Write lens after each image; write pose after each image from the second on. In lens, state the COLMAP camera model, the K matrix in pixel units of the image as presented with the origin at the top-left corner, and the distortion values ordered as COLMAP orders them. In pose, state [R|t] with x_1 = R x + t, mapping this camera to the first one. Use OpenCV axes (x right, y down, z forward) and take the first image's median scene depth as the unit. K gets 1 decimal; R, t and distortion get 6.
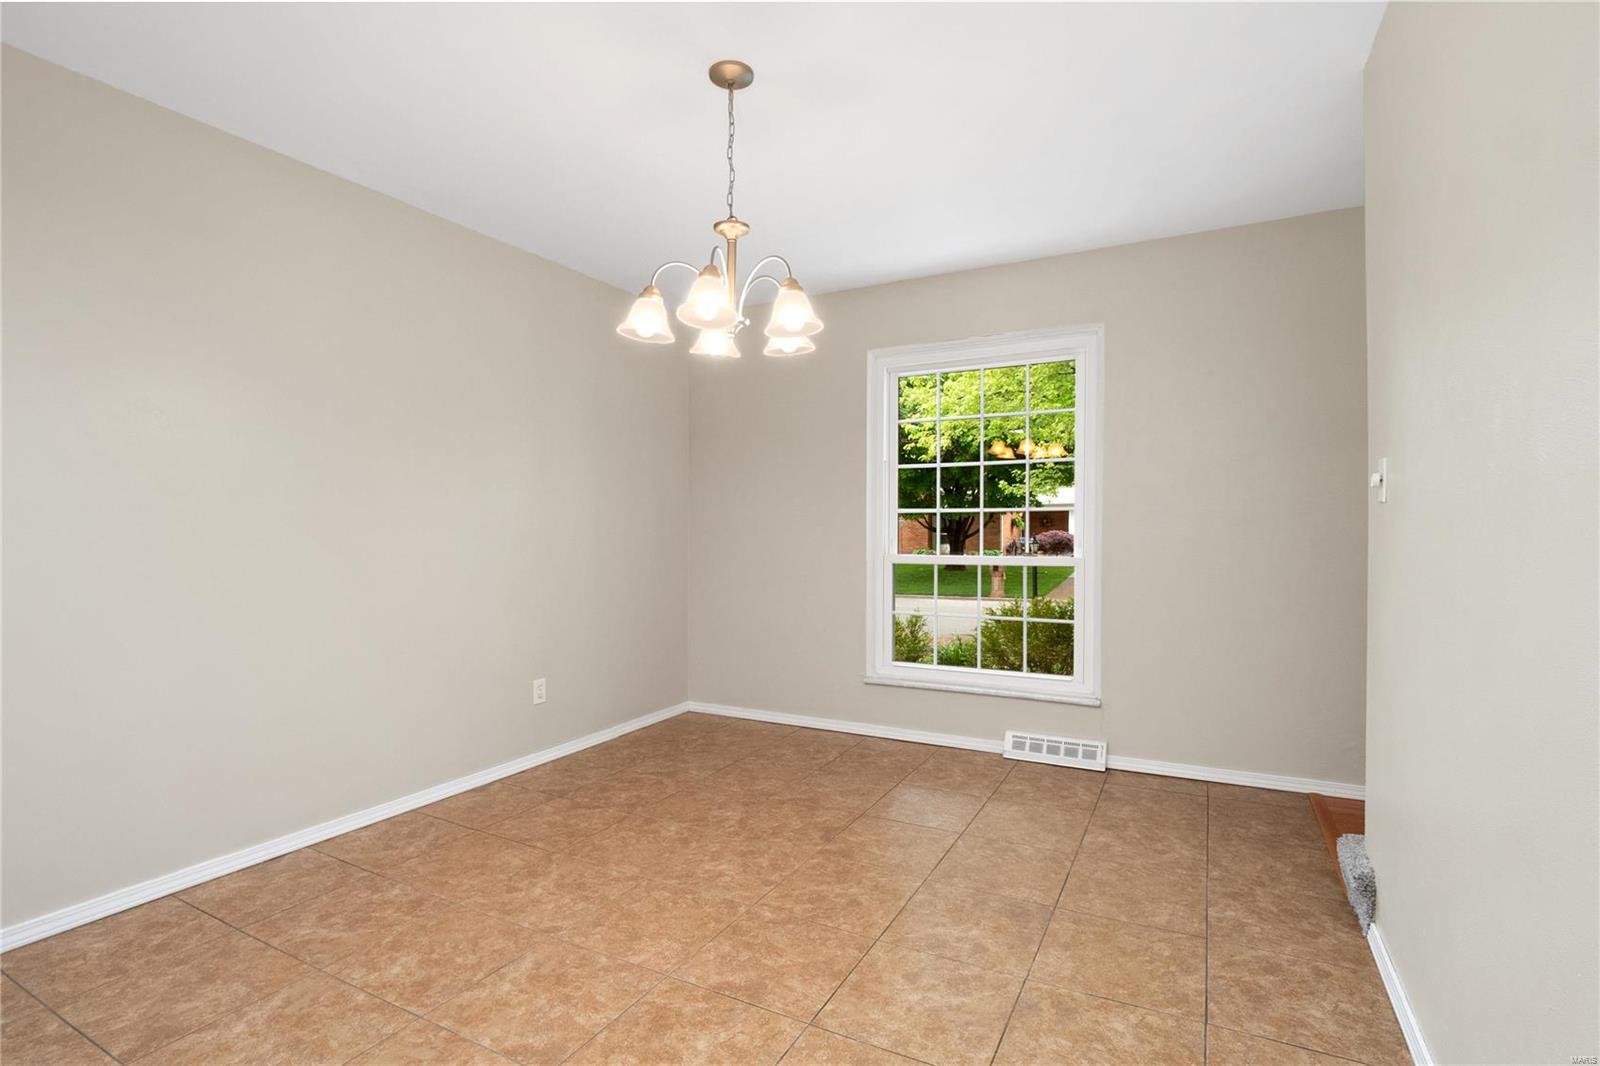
lens RADIAL K [[762.4, 0, 800.0], [0, 762.4, 533.0], [0, 0, 1]] dist [-0.003766, -0.000469]
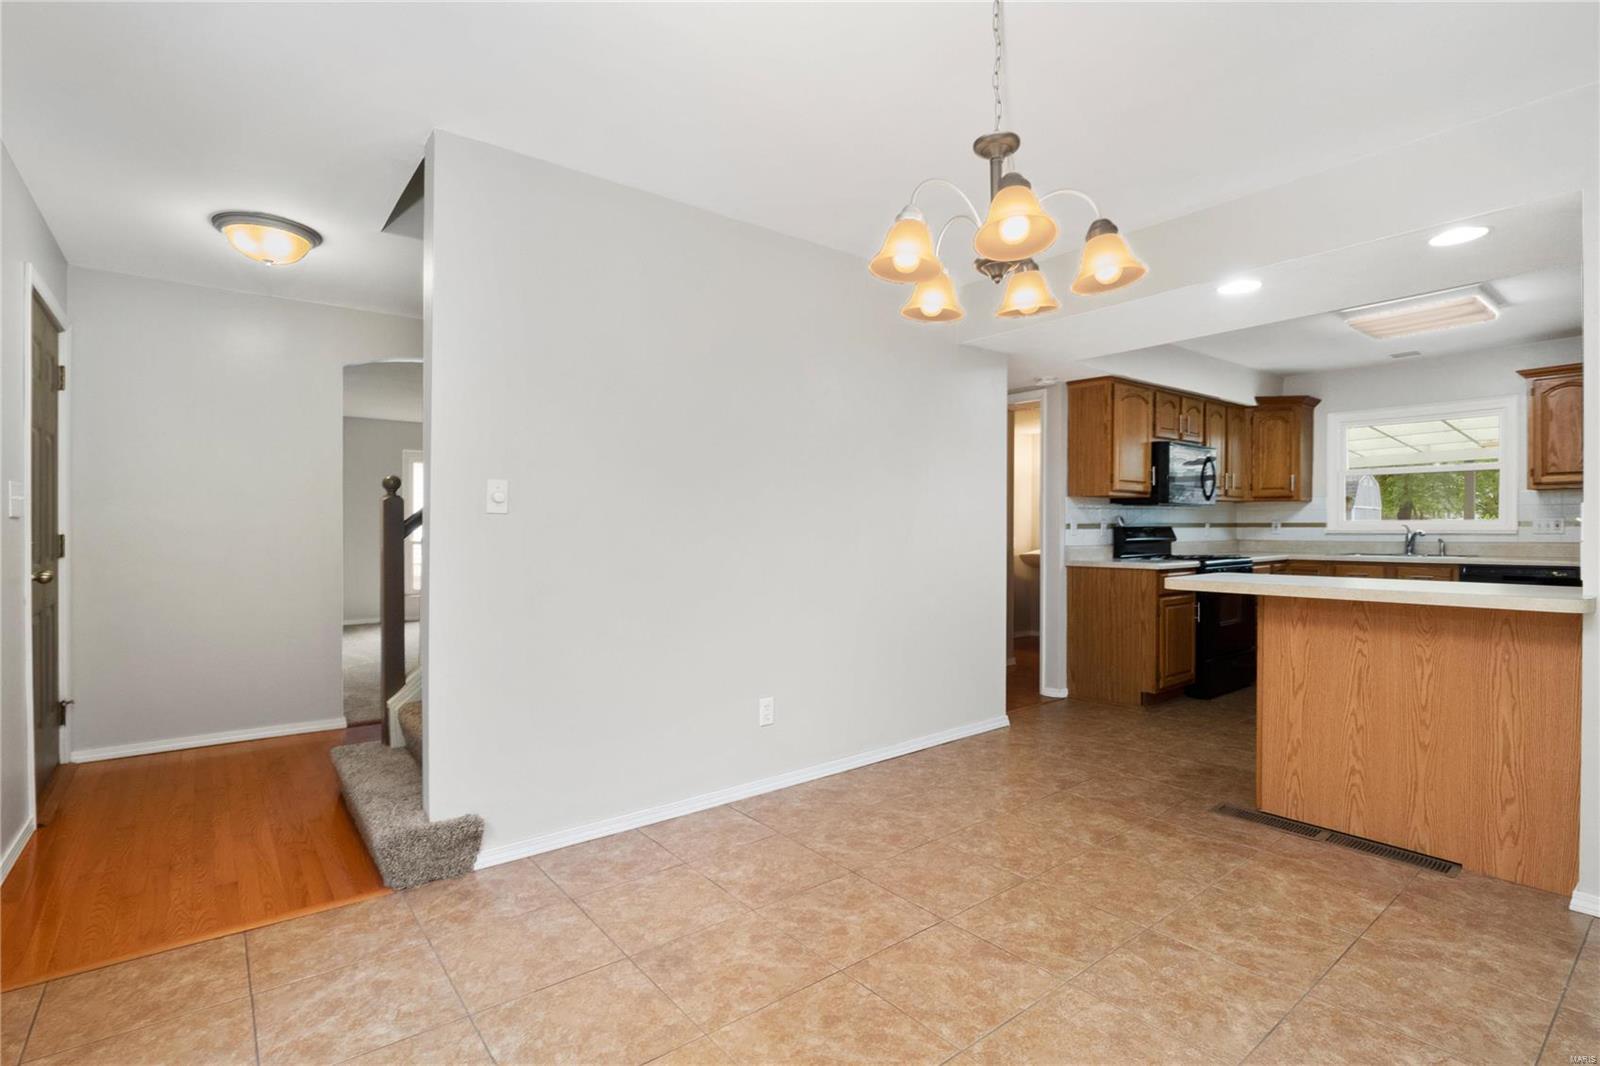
lens RADIAL K [[775.2, 0, 800.0], [0, 775.2, 533.0], [0, 0, 1]] dist [-0.004158, -0.000573]
pose [[-0.918750, 0.007189, 0.394775, -0.231039], [0.010163, 0.999934, 0.005442, -0.015526], [-0.394710, 0.009012, -0.918762, 1.863701]]
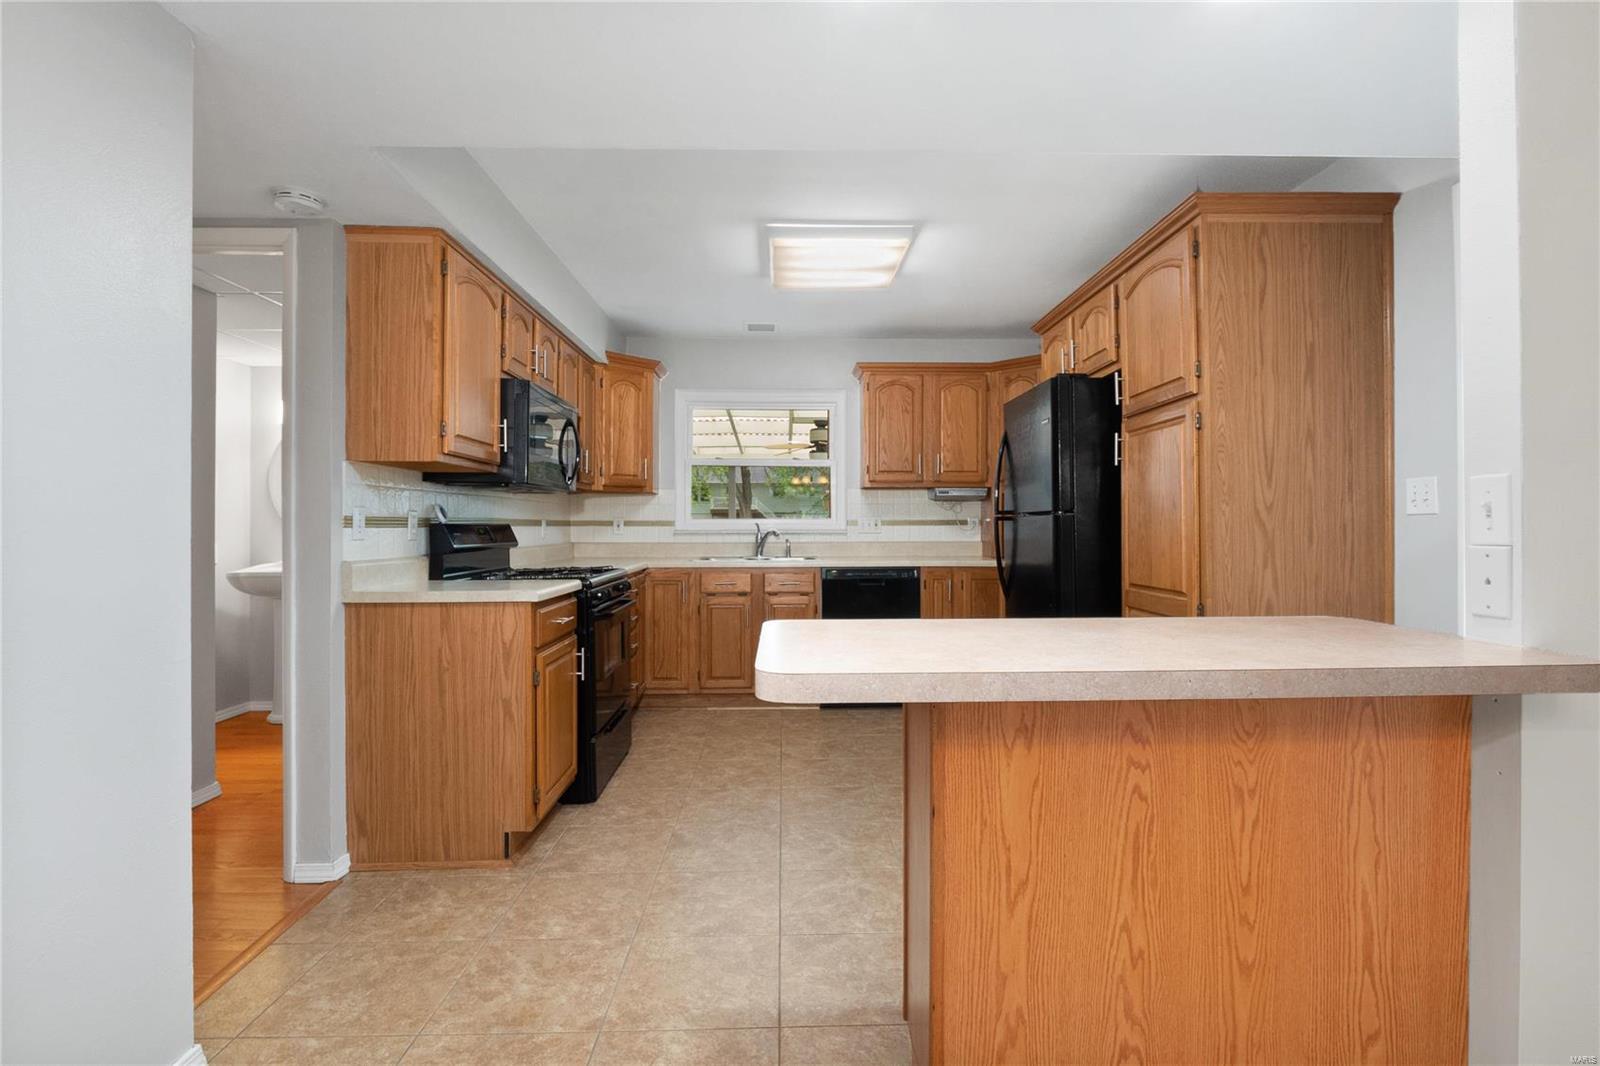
lens RADIAL K [[764.5, 0, 811.1], [0, 764.5, 532.4], [0, 0, 1]] dist [-0.018664, -0.000445]
pose [[-0.862695, 0.012109, -0.505579, -0.071136], [0.007114, 0.999905, 0.011810, -0.007177], [0.505674, 0.006592, -0.862699, 0.675998]]
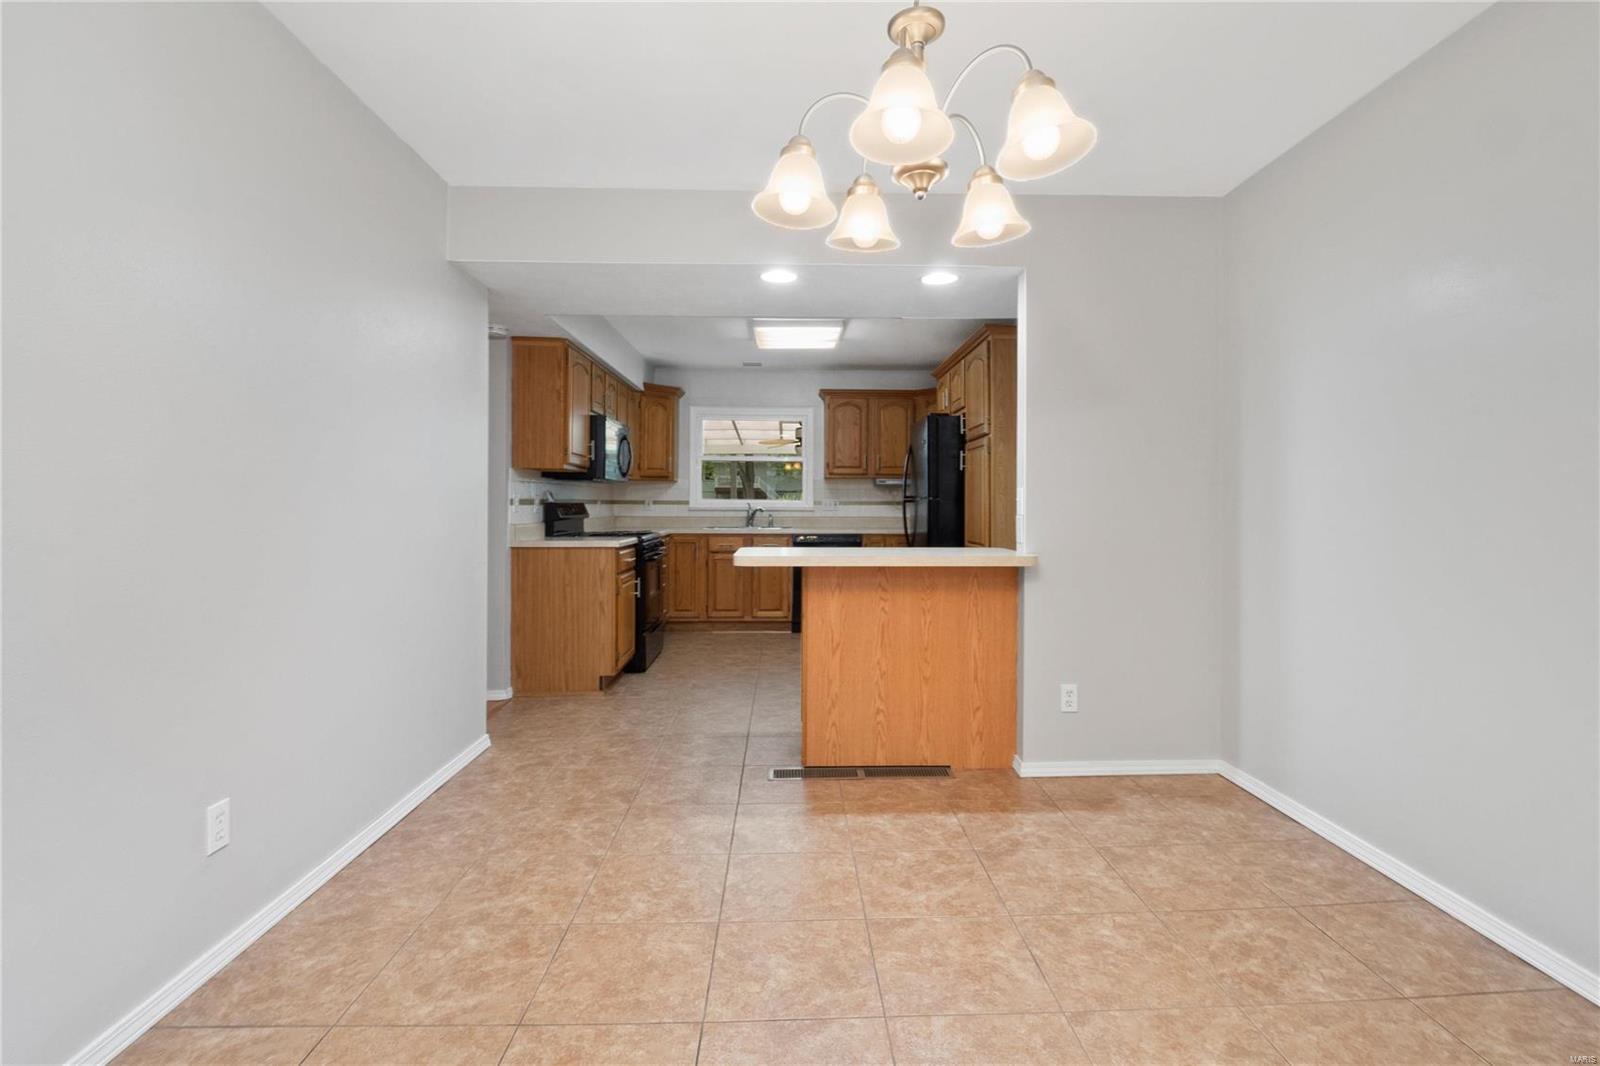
lens RADIAL K [[772.5, 0, 823.5], [0, 772.5, 512.9], [0, 0, 1]] dist [-0.005647, -0.001308]
pose [[-0.856991, 0.008010, -0.515270, 0.308863], [0.000818, 0.999899, 0.014182, -0.012809], [0.515331, 0.011732, -0.856911, 1.551249]]
